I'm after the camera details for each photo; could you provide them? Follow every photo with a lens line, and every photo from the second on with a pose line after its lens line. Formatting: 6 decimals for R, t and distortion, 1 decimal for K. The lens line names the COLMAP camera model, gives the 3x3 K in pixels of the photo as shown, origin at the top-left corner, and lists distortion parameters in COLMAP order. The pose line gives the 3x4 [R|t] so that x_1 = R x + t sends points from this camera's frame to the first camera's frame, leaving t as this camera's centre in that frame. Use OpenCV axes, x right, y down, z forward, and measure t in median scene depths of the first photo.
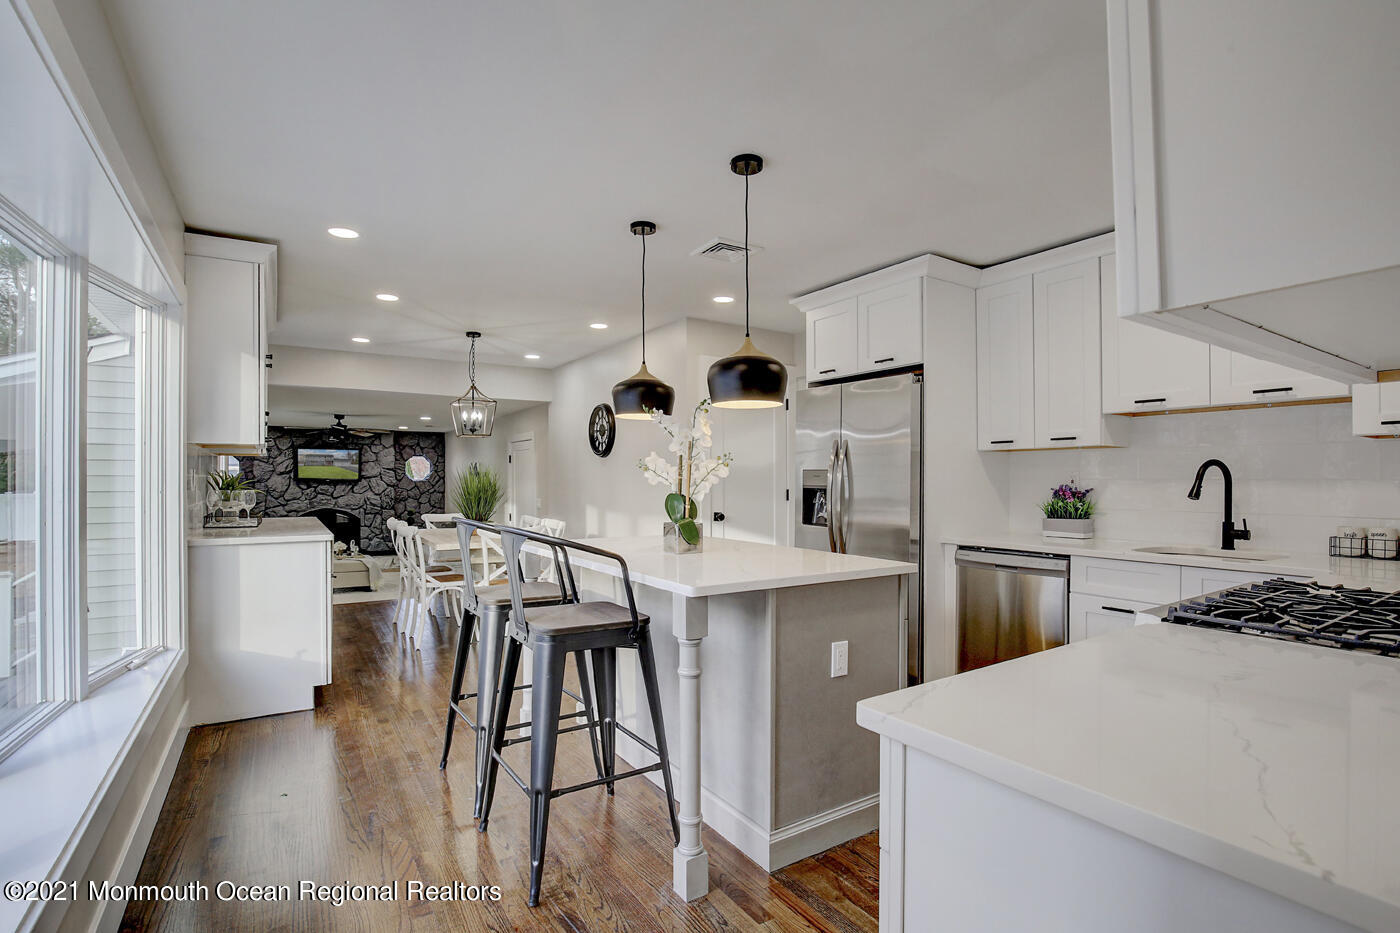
lens RADIAL K [[651.0, 0, 702.5], [0, 651.0, 475.1], [0, 0, 1]] dist [-0.029861, 0.001546]
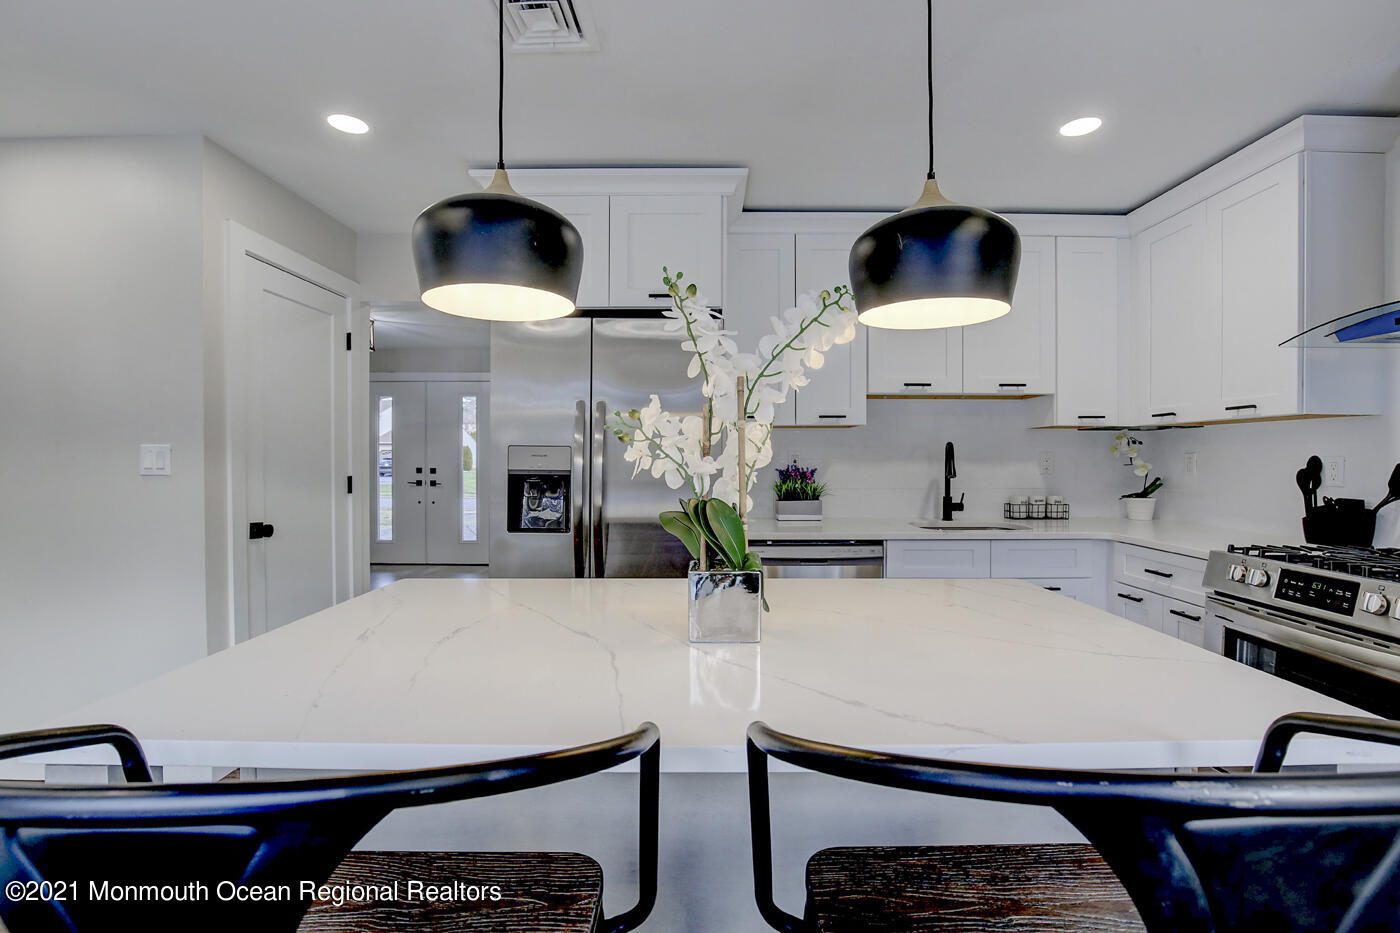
lens RADIAL K [[651.0, 0, 705.1], [0, 651.0, 459.4], [0, 0, 1]] dist [-0.029861, 0.001546]
pose [[0.549945, -0.003994, 0.835192, -0.312443], [-0.003149, 0.999972, 0.006855, 0.000473], [-0.835195, -0.006400, 0.549916, 0.589942]]
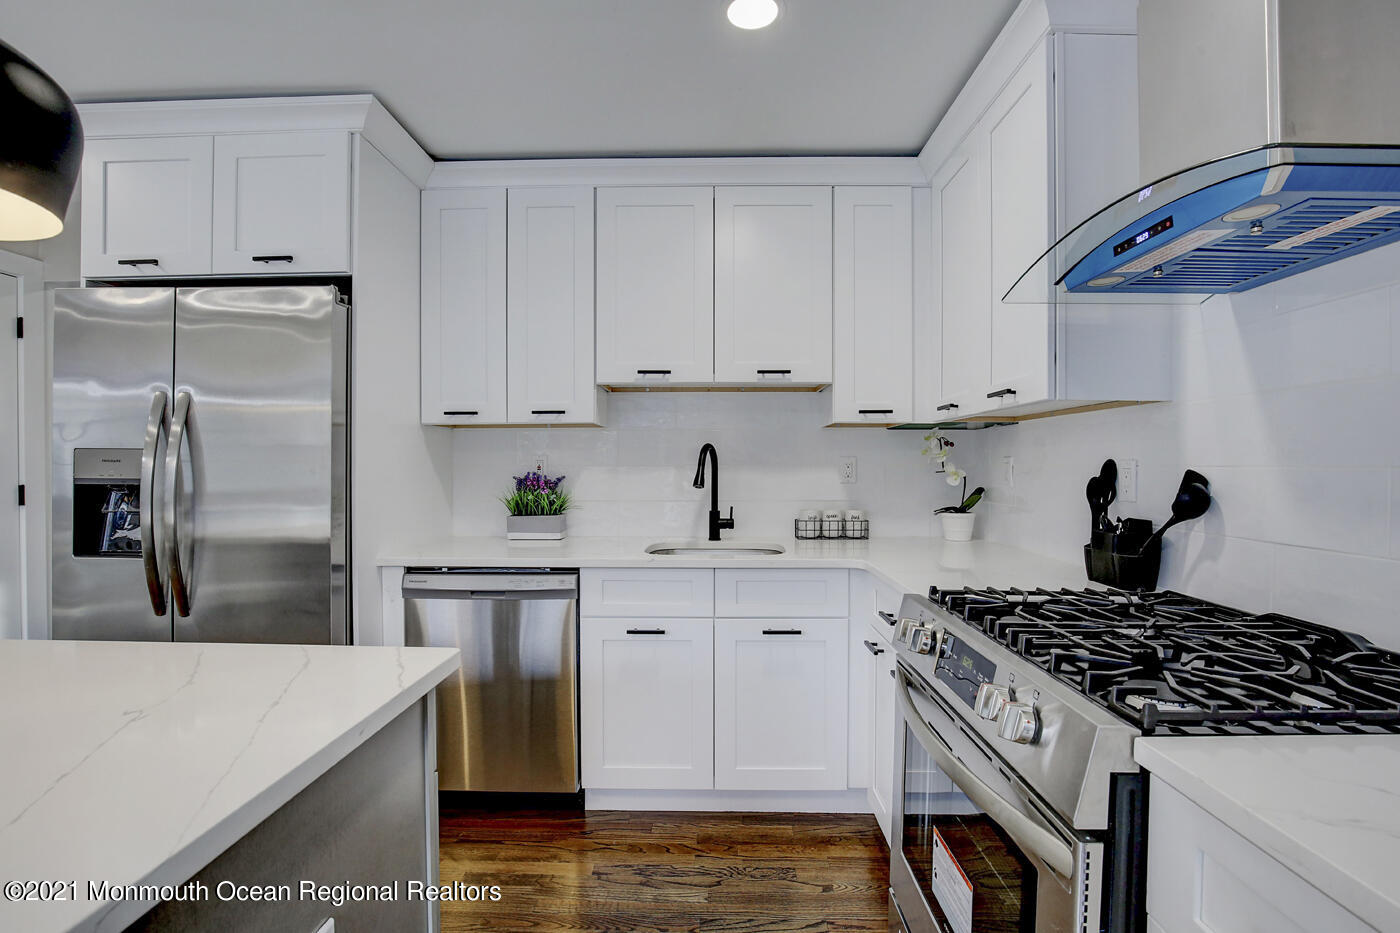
lens RADIAL K [[651.0, 0, 711.5], [0, 651.0, 463.5], [0, 0, 1]] dist [-0.029861, 0.001546]
pose [[0.562712, -0.000969, 0.826652, 0.031660], [-0.001530, 0.999996, 0.002214, 0.001954], [-0.826652, -0.002510, 0.562709, 0.383788]]
